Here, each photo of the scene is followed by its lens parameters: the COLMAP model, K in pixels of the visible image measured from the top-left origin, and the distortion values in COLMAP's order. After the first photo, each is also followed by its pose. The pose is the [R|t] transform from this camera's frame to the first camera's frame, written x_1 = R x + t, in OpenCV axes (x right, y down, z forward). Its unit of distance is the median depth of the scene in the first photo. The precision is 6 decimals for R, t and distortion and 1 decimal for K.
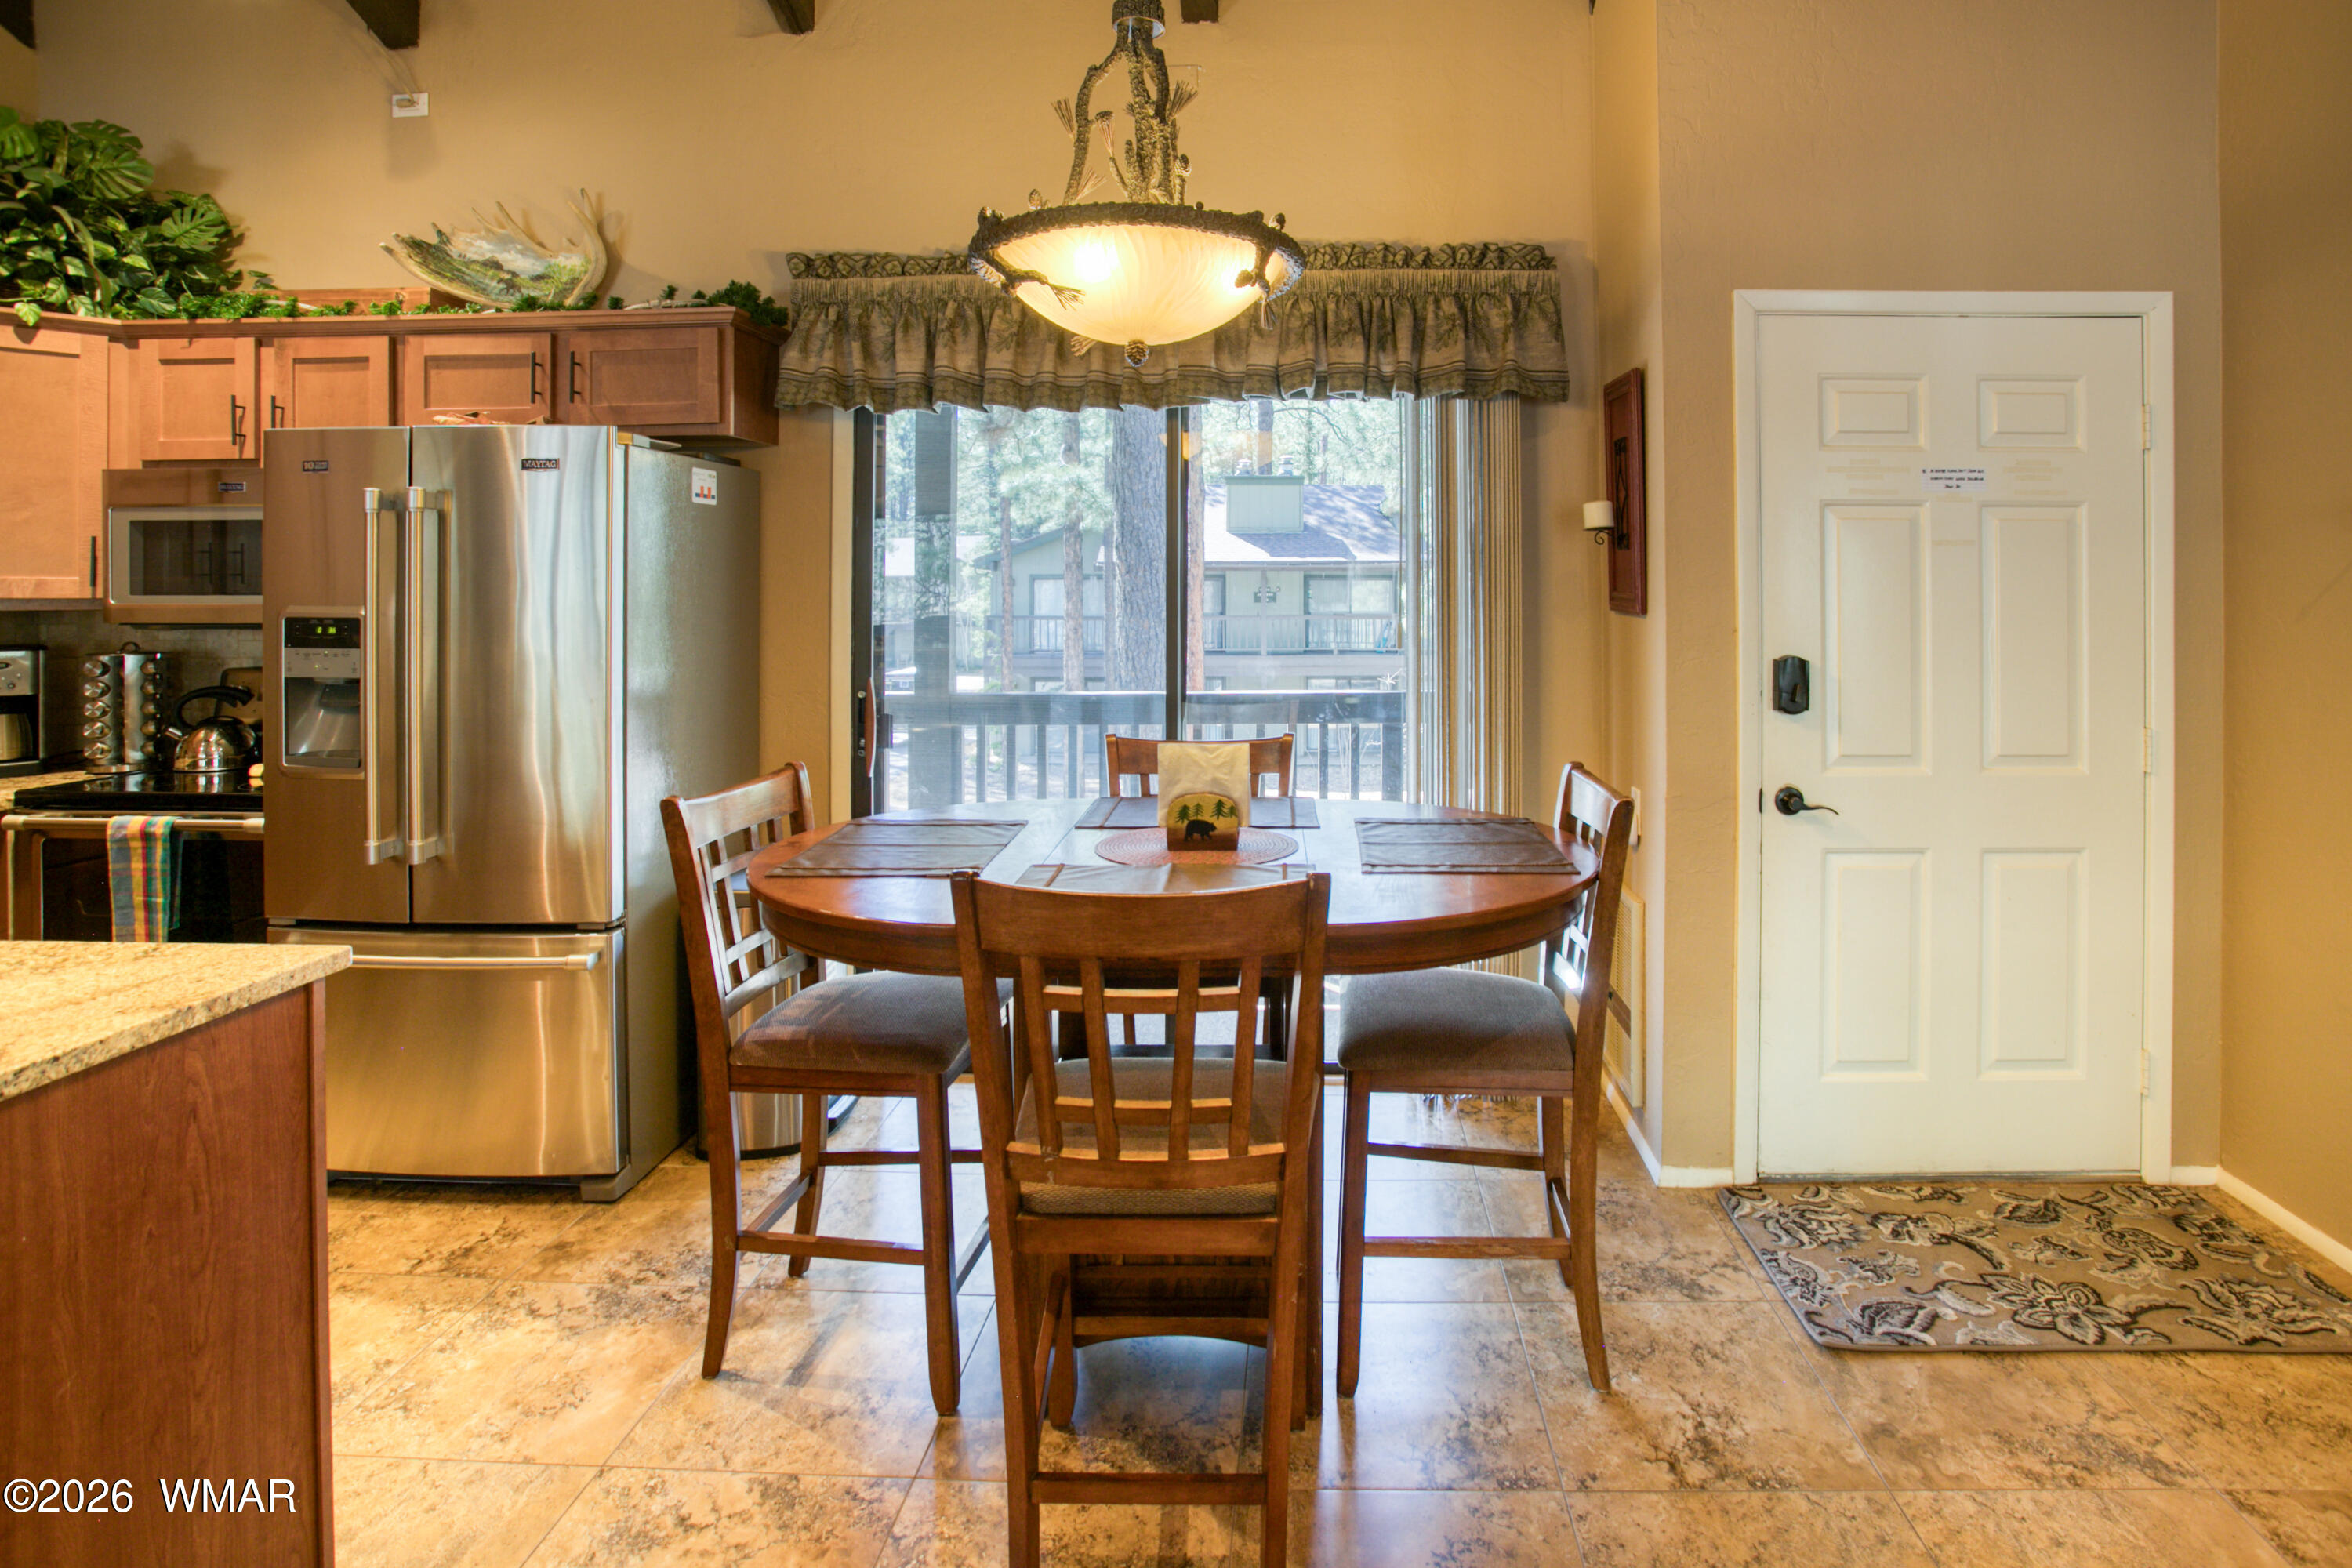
lens RADIAL K [[1173.0, 0, 1283.9], [0, 1173.0, 598.0], [0, 0, 1]] dist [-0.049756, 0.014069]
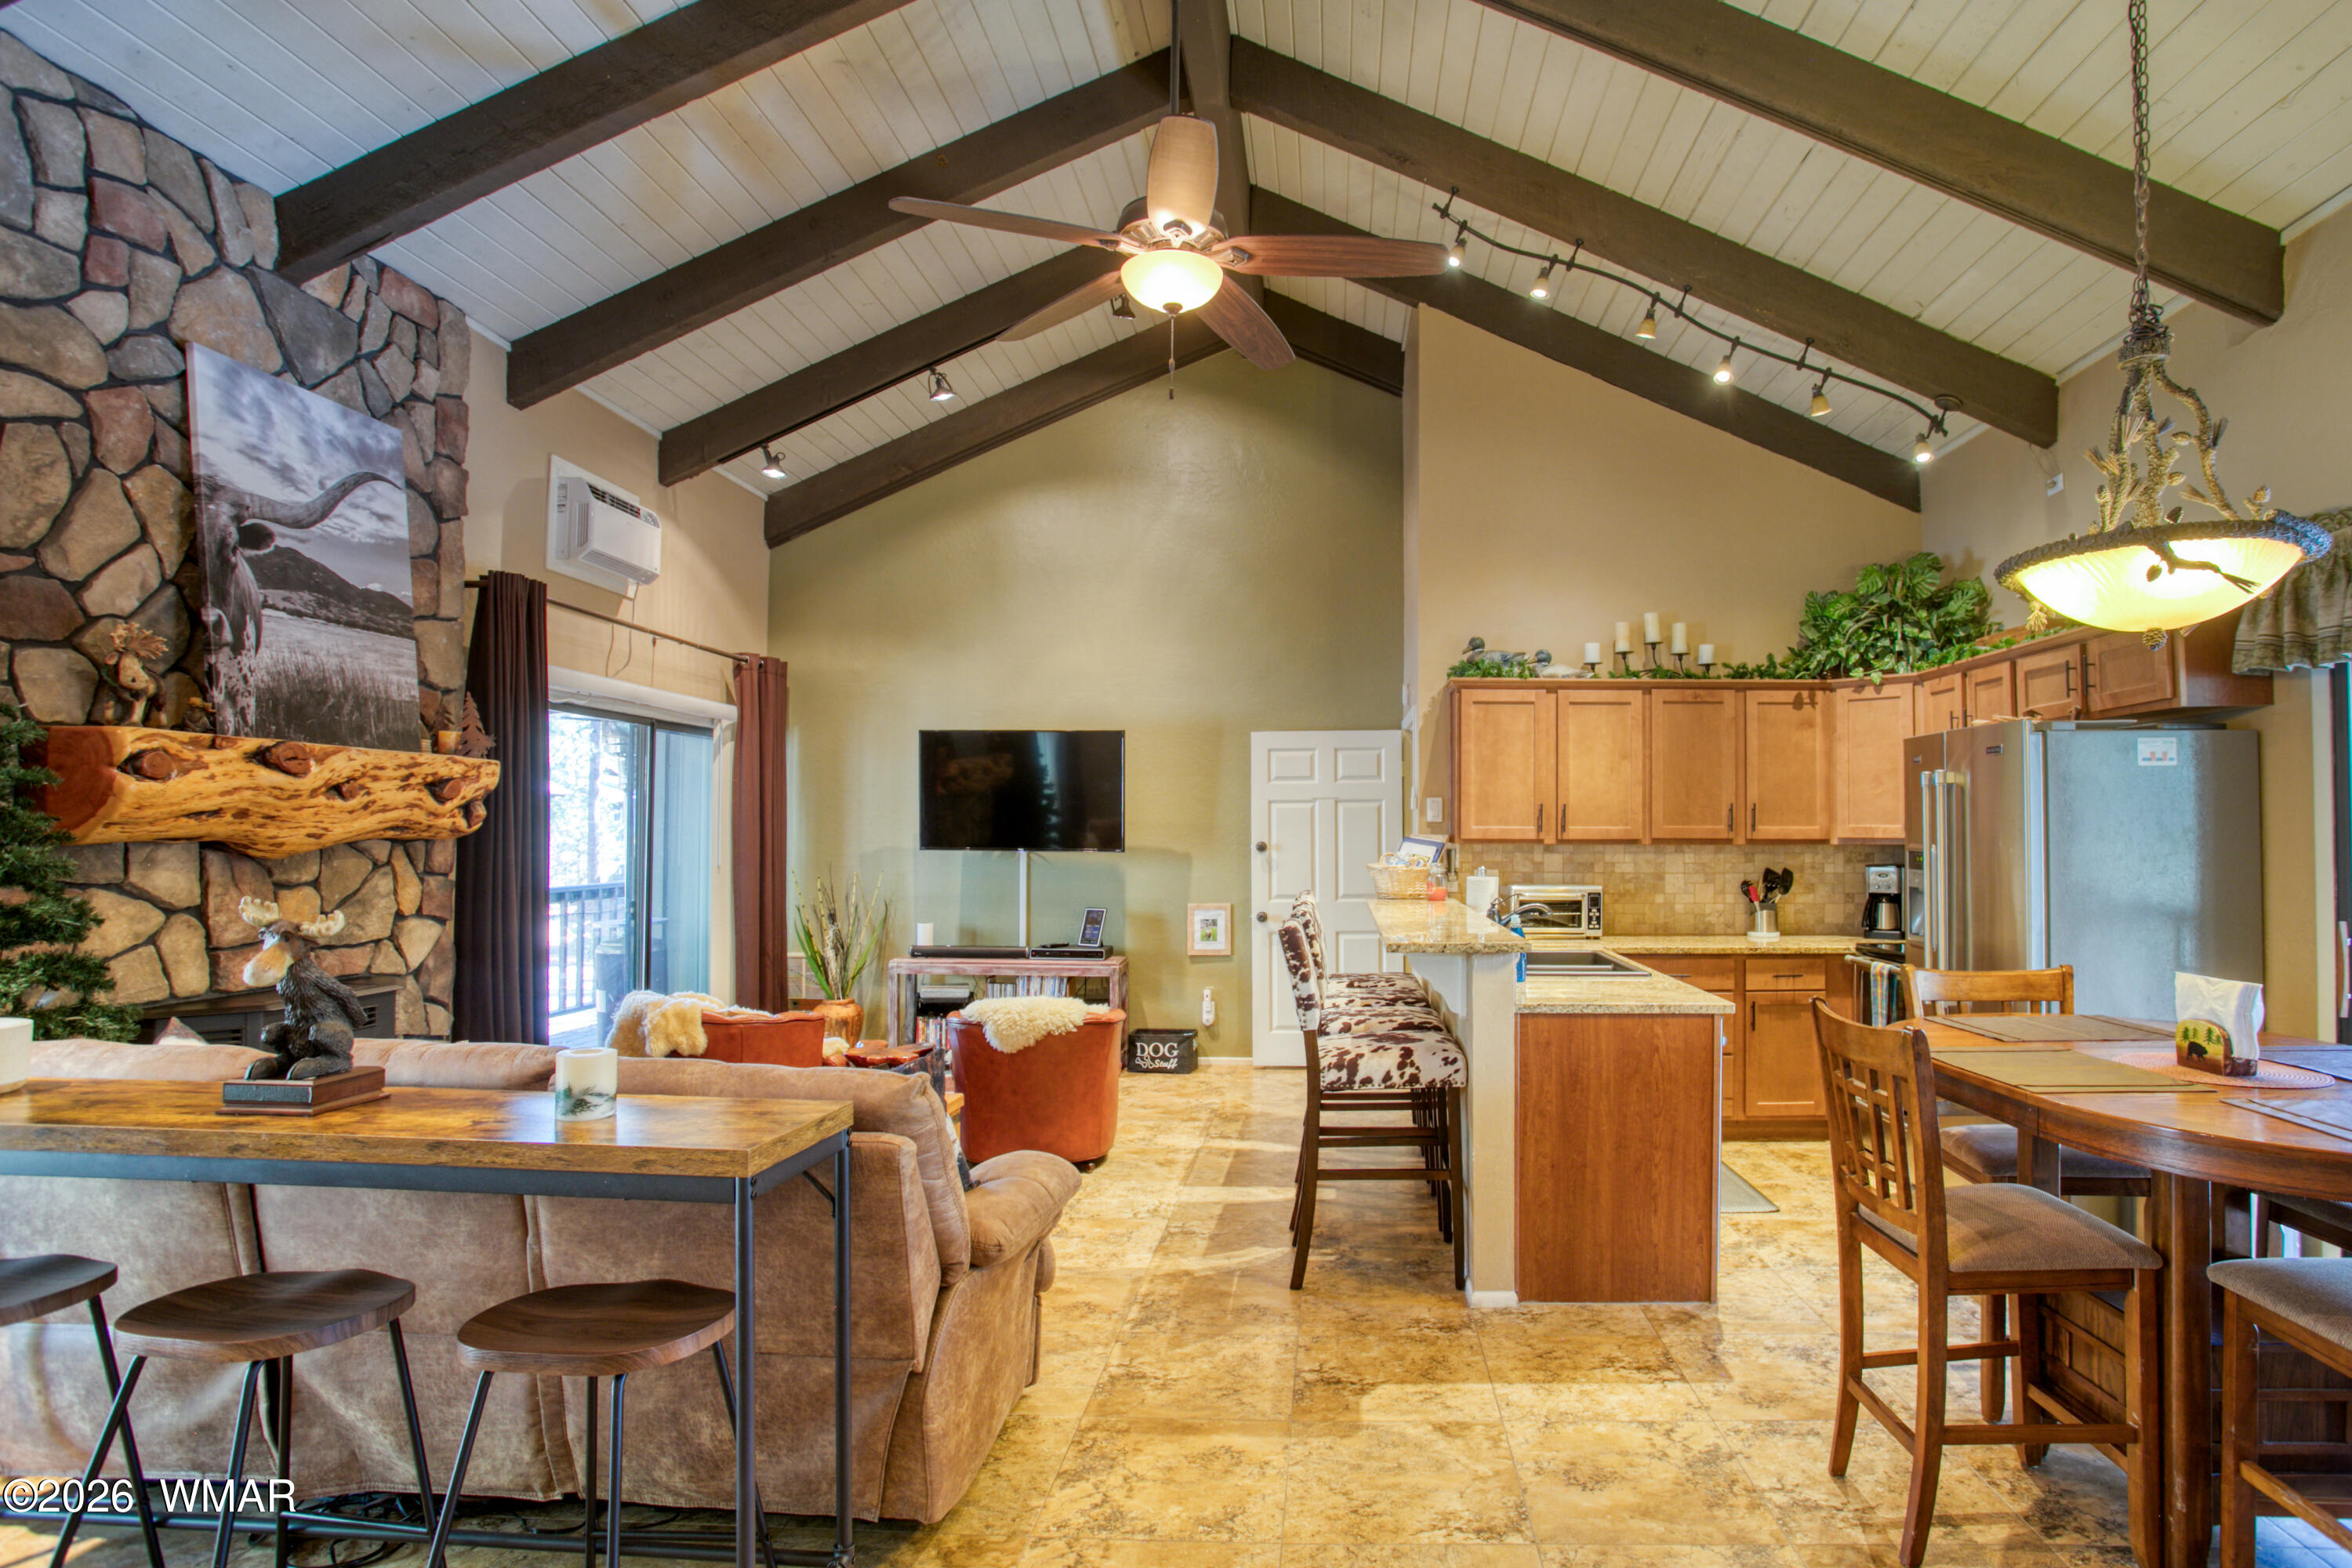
lens RADIAL K [[1220.2, 0, 1308.2], [0, 1220.2, 807.4], [0, 0, 1]] dist [-0.076457, 0.023285]
pose [[-0.002737, -0.016907, -0.999853, 0.765375], [-0.007874, 0.999826, -0.016885, -0.008755], [0.999965, 0.007827, -0.002870, 0.103846]]
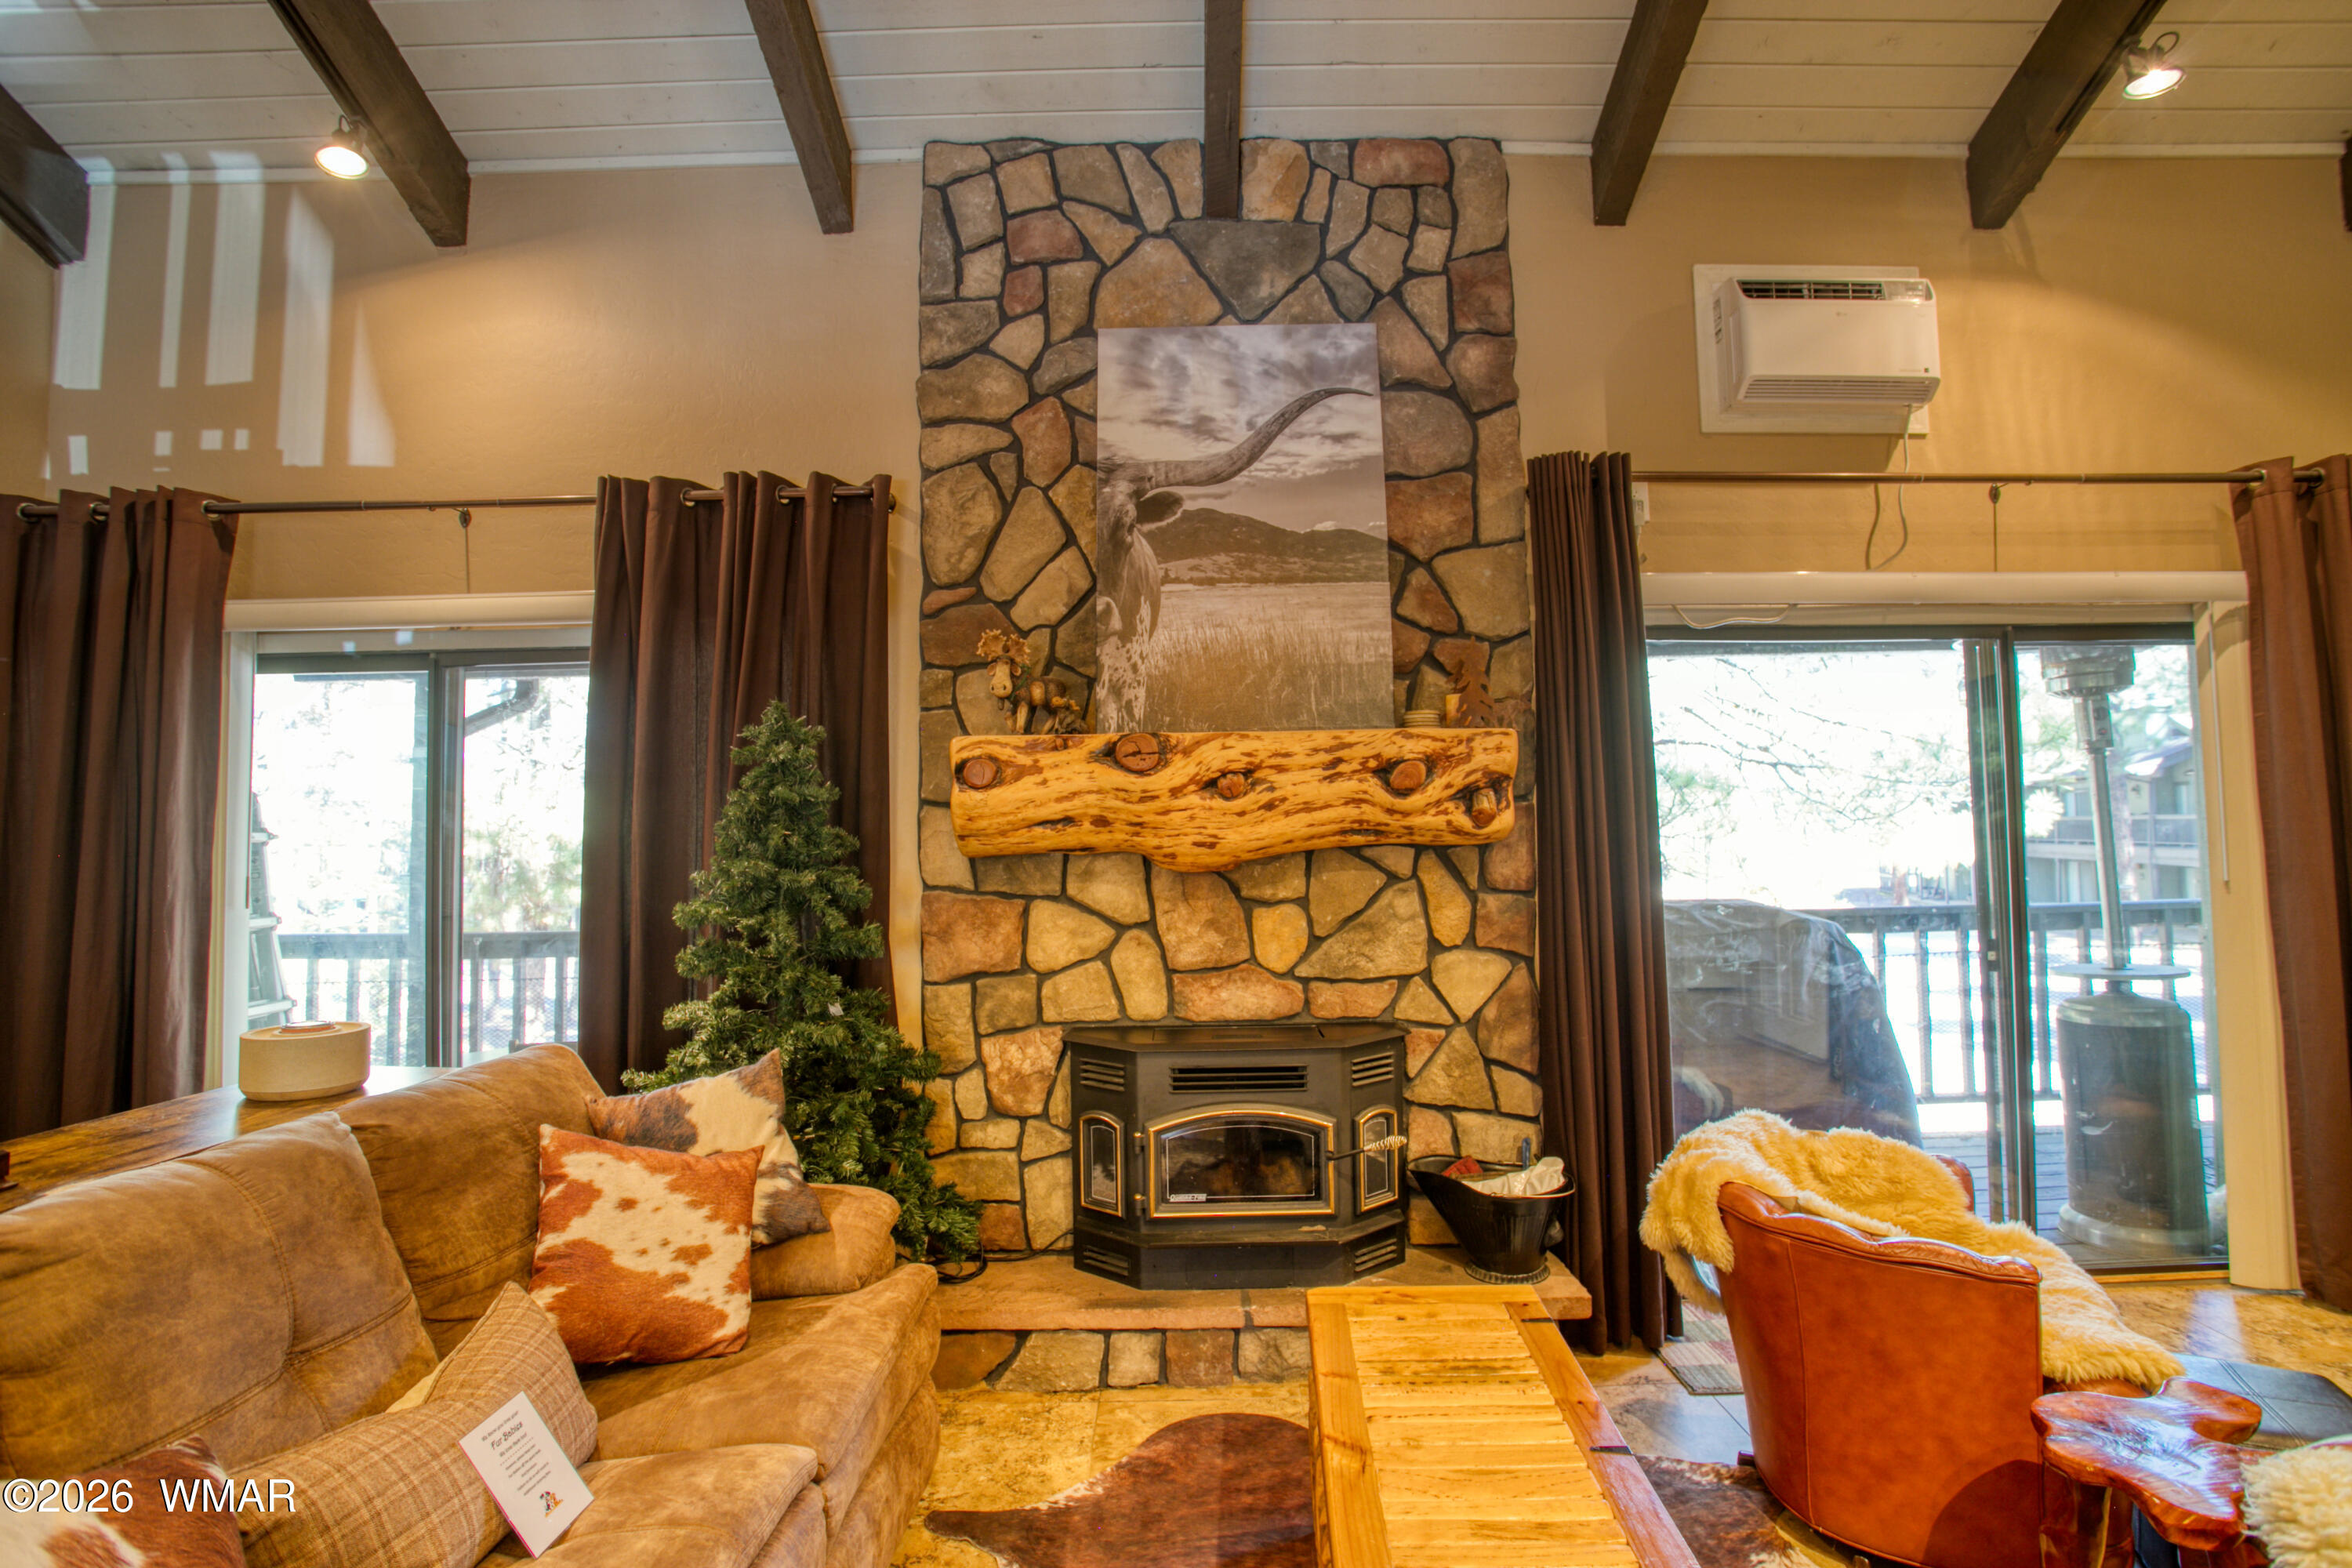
lens RADIAL K [[1220.2, 0, 1168.3], [0, 1220.2, 765.1], [0, 0, 1]] dist [-0.076457, 0.023285]
pose [[-0.999499, 0.021610, -0.023126, -0.460147], [0.022903, 0.998100, -0.057203, 0.000824], [0.021846, -0.057704, -0.998095, 0.115402]]
